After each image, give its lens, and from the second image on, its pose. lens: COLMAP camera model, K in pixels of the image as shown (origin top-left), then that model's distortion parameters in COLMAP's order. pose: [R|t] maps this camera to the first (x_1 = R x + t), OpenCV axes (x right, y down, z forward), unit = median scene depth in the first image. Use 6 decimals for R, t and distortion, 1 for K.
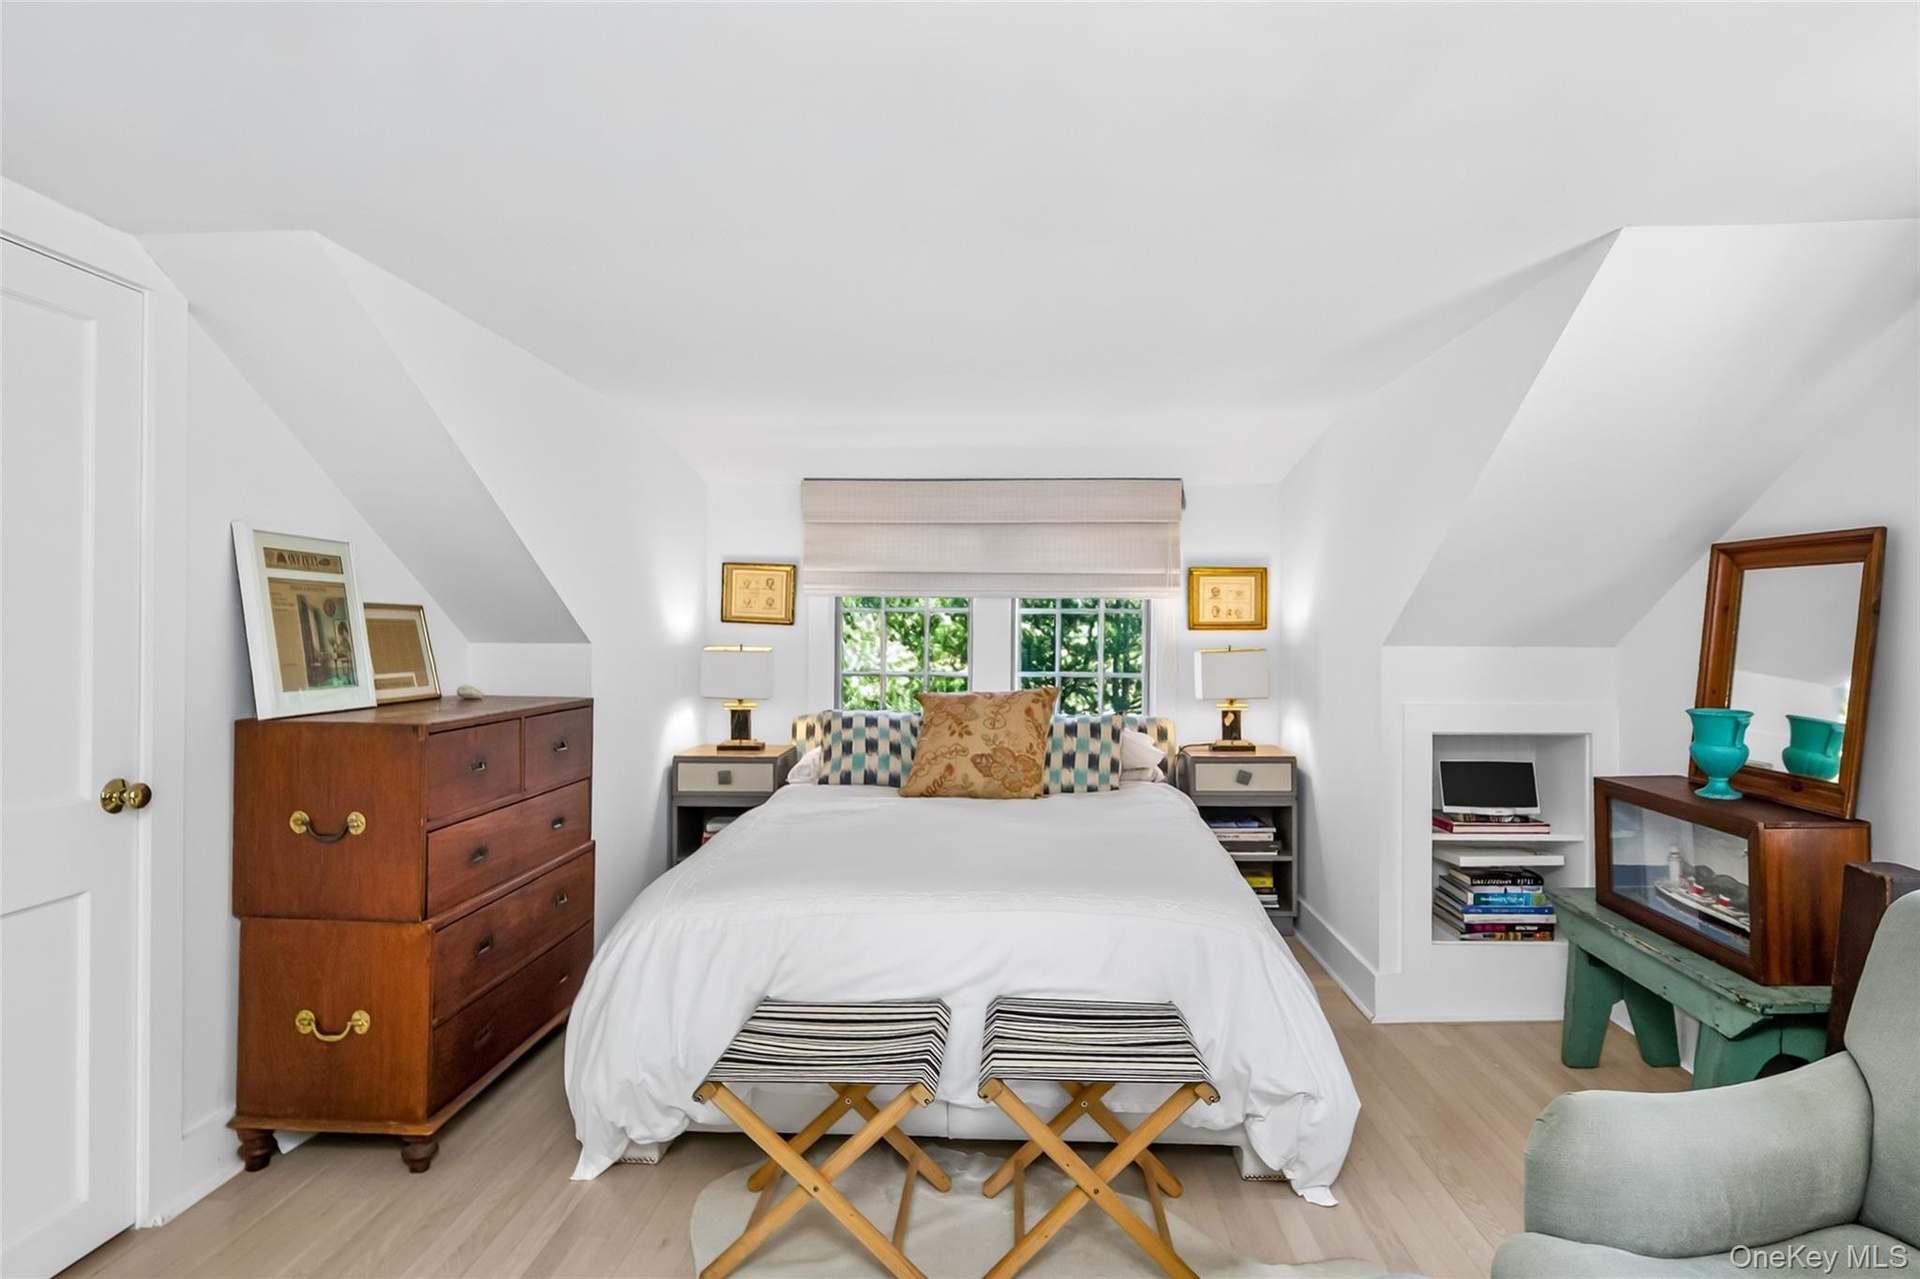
lens RADIAL K [[992.1, 0, 972.7], [0, 992.1, 619.2], [0, 0, 1]] dist [0.000432, -0.000885]
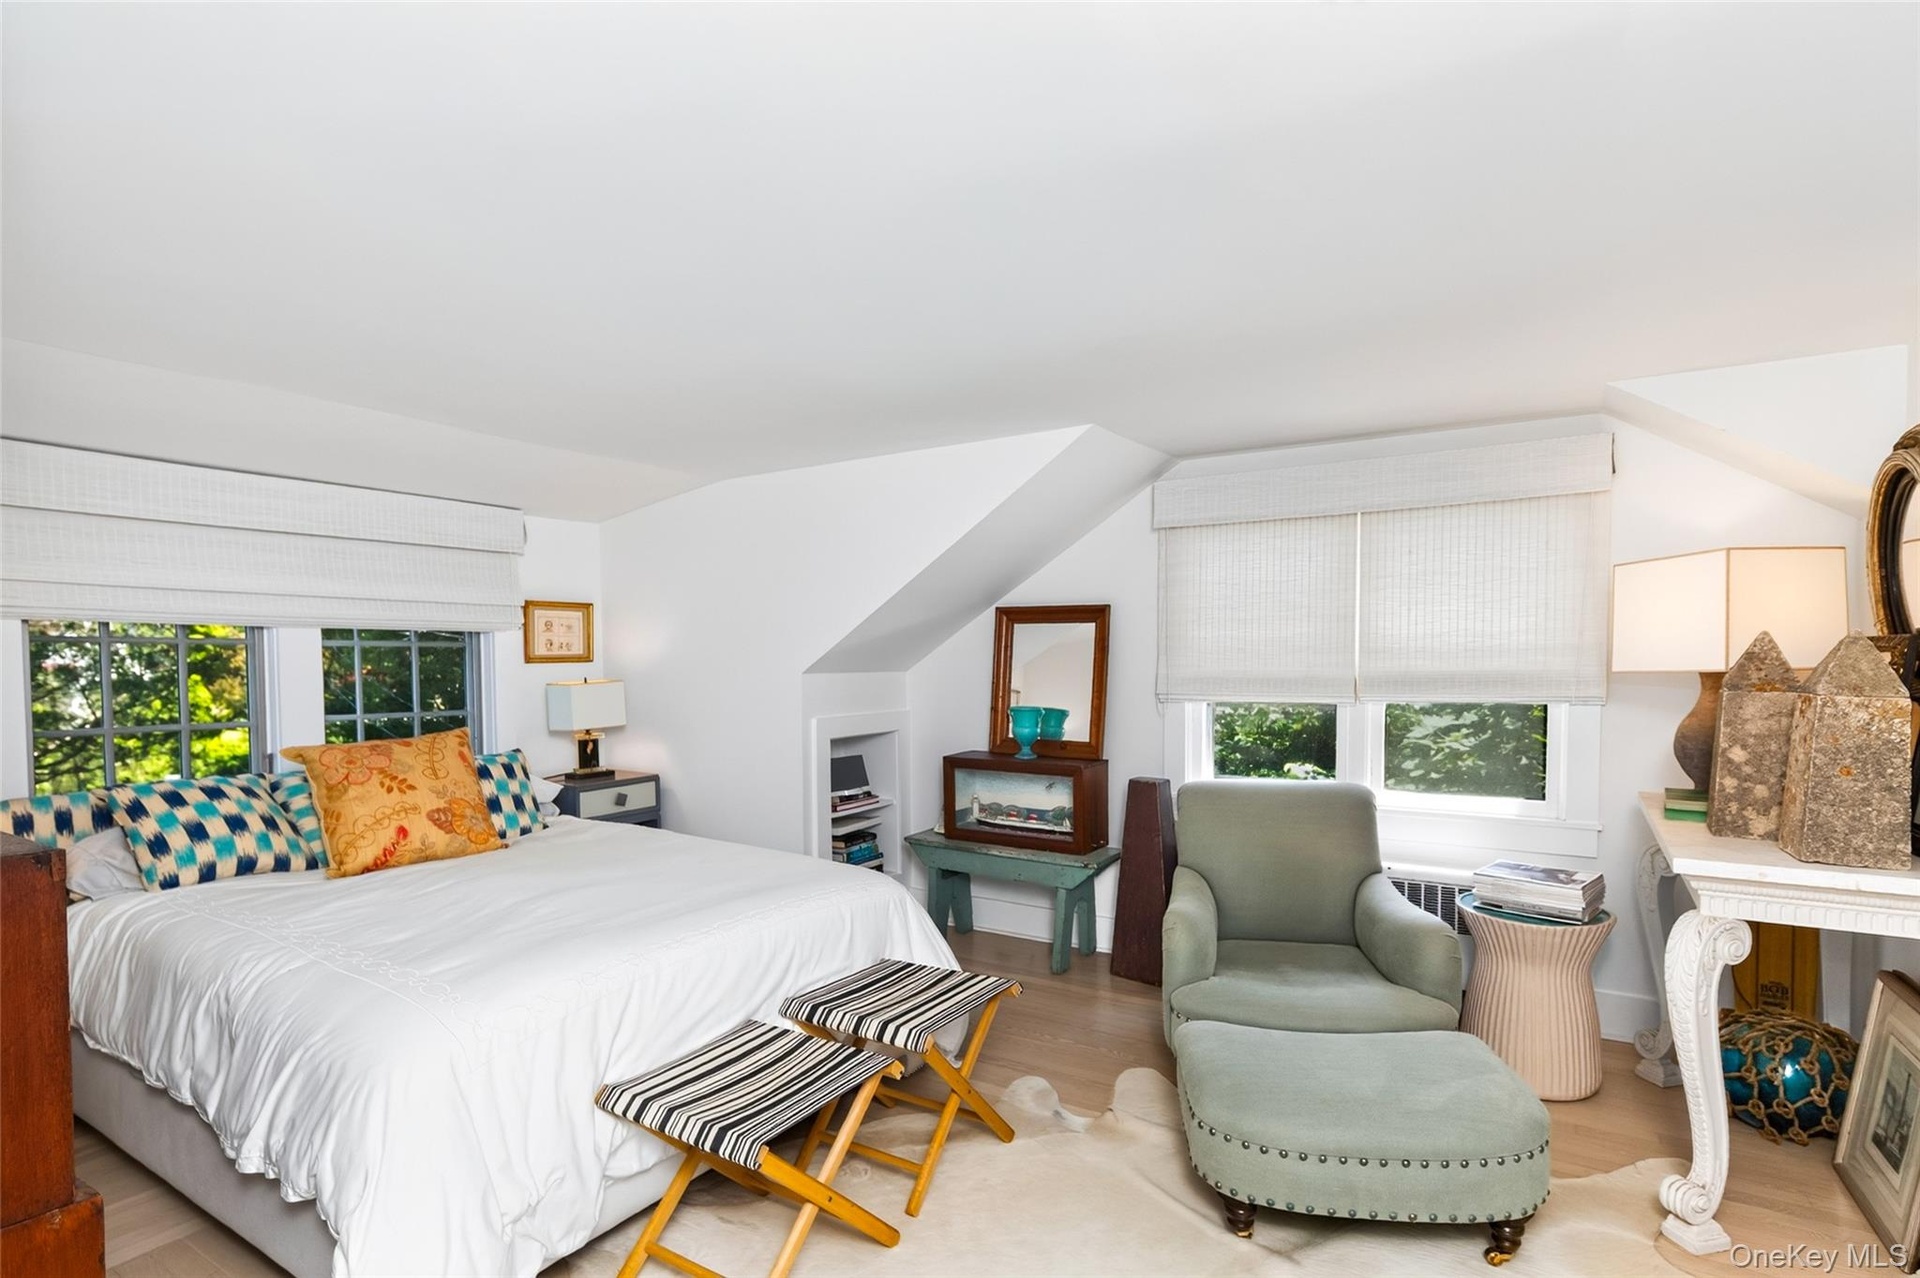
lens RADIAL K [[929.5, 0, 964.7], [0, 929.5, 660.1], [0, 0, 1]] dist [-0.002001, -0.000725]
pose [[0.503880, -0.008666, 0.863730, -0.522062], [-0.001249, 0.999941, 0.010762, -0.003642], [-0.863773, -0.006502, 0.503840, 0.220139]]
